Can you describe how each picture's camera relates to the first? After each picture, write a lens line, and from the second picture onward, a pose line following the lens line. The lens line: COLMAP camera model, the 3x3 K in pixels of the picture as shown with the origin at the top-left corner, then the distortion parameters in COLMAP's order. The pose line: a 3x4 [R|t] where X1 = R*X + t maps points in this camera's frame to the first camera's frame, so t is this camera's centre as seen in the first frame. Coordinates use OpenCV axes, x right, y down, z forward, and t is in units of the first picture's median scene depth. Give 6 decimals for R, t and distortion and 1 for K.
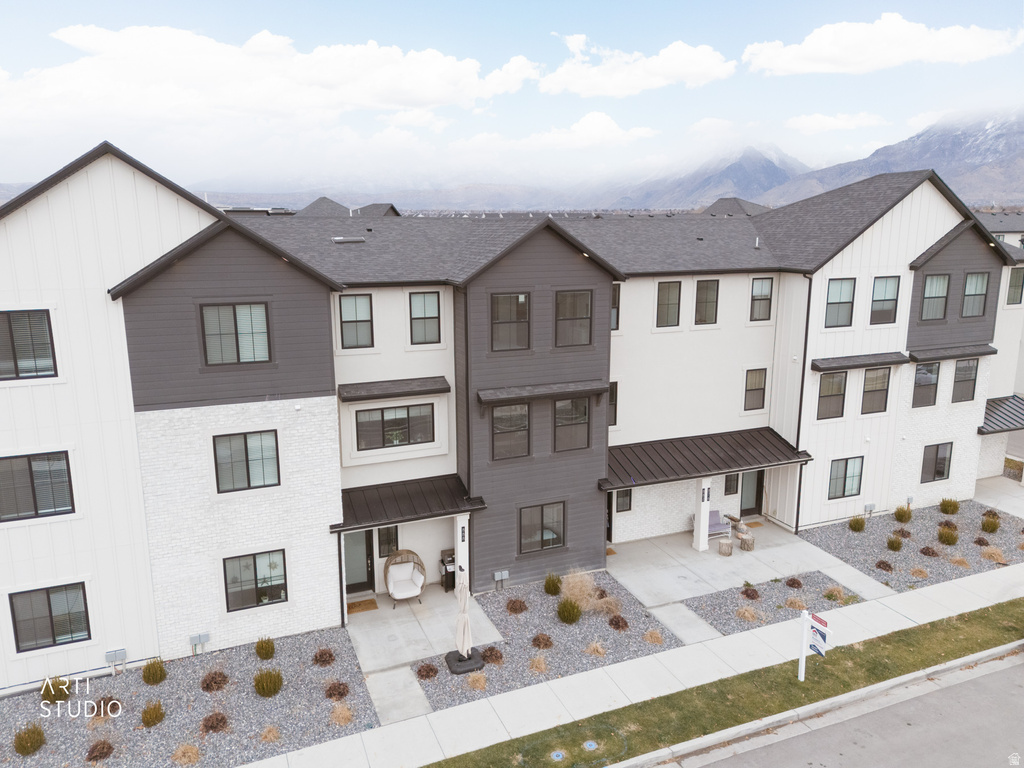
lens RADIAL K [[752.9, 0, 518.5], [0, 752.9, 384.5], [0, 0, 1]] dist [0.064493, -0.047556]
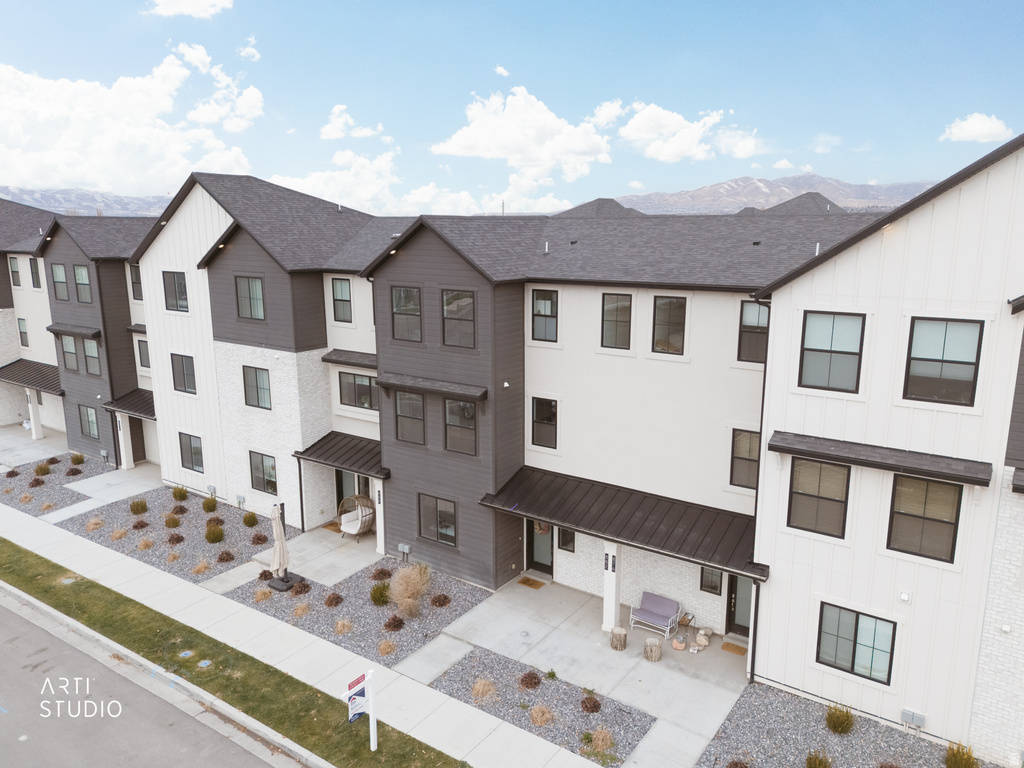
lens RADIAL K [[752.9, 0, 515.3], [0, 752.9, 384.9], [0, 0, 1]] dist [0.064493, -0.047556]
pose [[0.532836, 0.178084, -0.827268, 0.945470], [-0.176216, 0.979525, 0.097360, -0.112737], [0.827668, 0.093900, 0.553308, 0.529395]]
